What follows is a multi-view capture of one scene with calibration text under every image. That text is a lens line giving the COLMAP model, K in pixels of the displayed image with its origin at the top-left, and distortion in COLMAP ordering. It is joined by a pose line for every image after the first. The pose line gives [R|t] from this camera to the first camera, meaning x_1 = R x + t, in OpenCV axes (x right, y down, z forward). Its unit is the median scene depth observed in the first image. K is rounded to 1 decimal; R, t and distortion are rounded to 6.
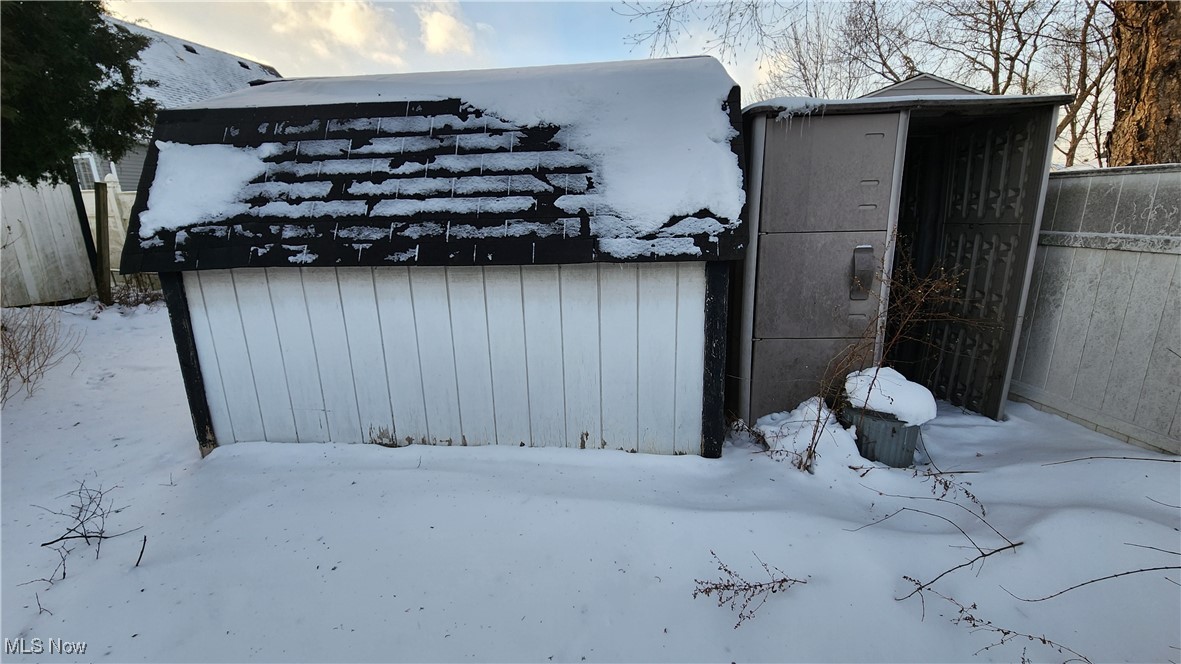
lens RADIAL K [[481.3, 0, 590.8], [0, 481.3, 330.2], [0, 0, 1]] dist [0.001883, -0.002893]
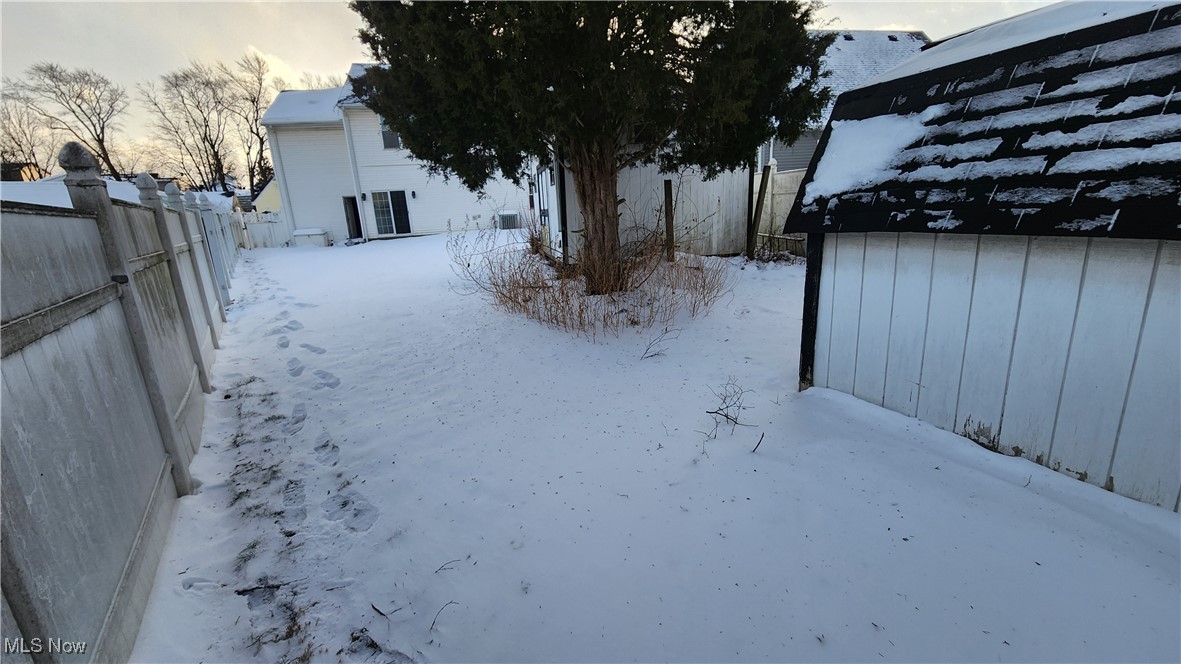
lens RADIAL K [[481.3, 0, 587.2], [0, 481.3, 330.5], [0, 0, 1]] dist [0.001883, -0.002893]
pose [[0.465011, 0.211048, -0.859781, -0.060214], [-0.165898, 0.974739, 0.149541, 0.029153], [0.869622, 0.073098, 0.488276, -0.060479]]
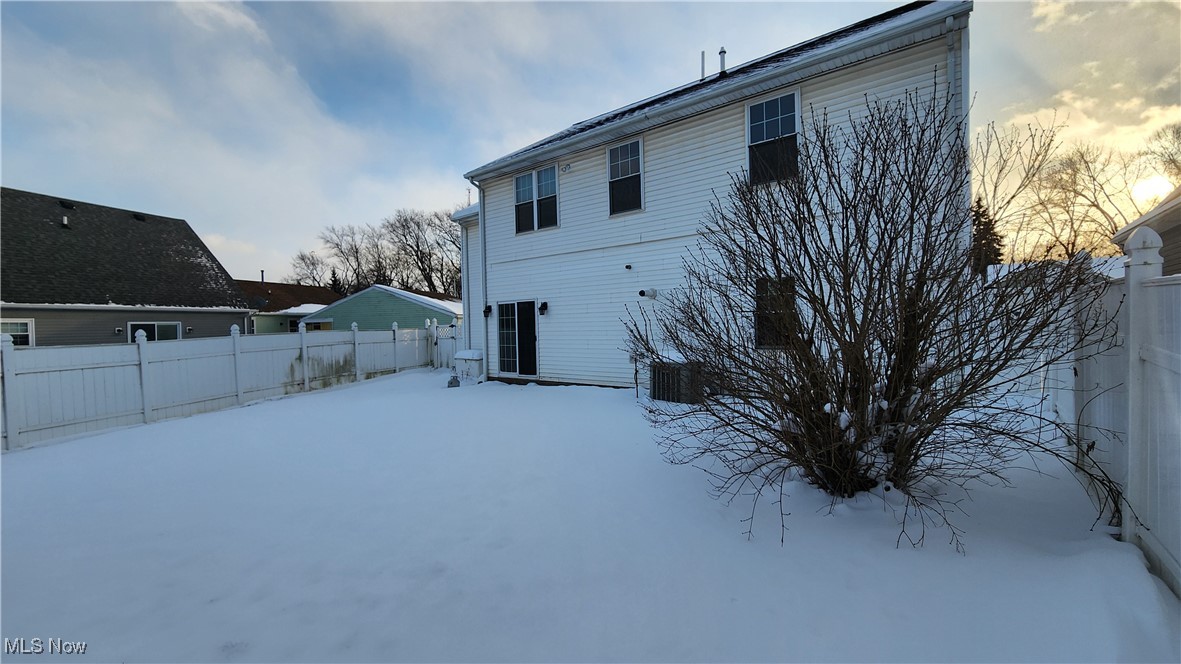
lens RADIAL K [[481.3, 0, 583.7], [0, 481.3, 330.5], [0, 0, 1]] dist [0.001883, -0.002893]
pose [[-0.402308, 0.041361, -0.914569, -3.851827], [-0.189727, 0.973525, 0.127486, -0.728792], [0.895629, 0.224807, -0.383810, 2.538388]]
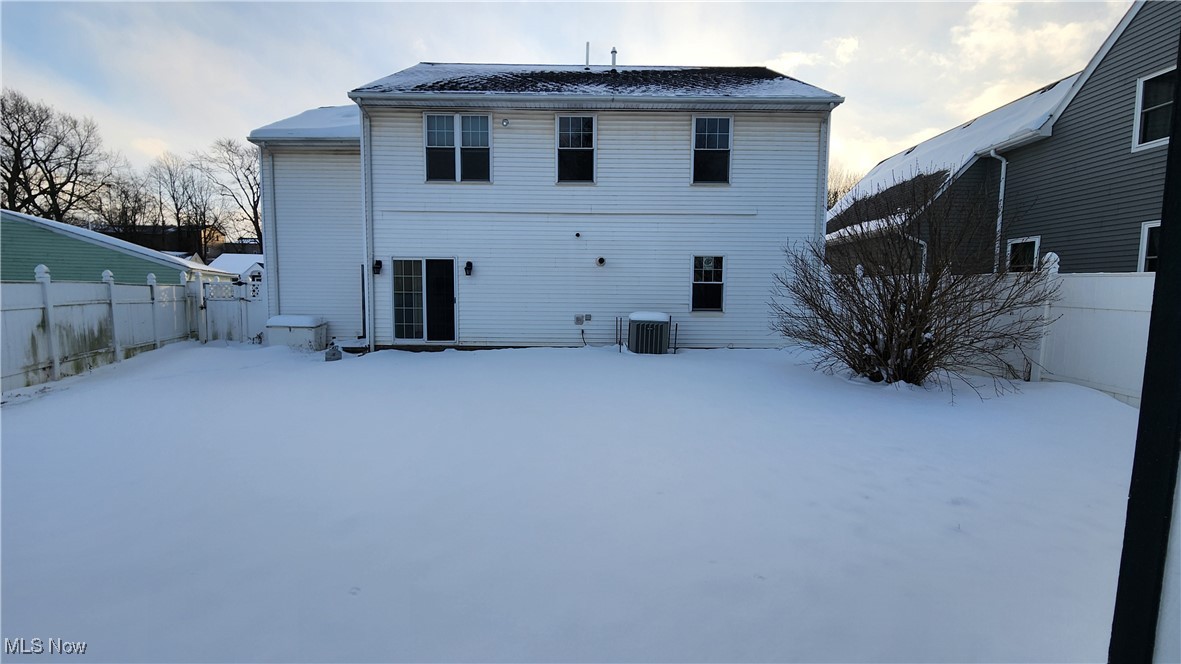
lens RADIAL K [[481.3, 0, 590.3], [0, 481.3, 333.3], [0, 0, 1]] dist [0.001883, -0.002893]
pose [[0.265024, 0.099221, -0.959123, -3.554707], [-0.246837, 0.968529, 0.031988, -0.267865], [0.932113, 0.228270, 0.281174, 0.864094]]
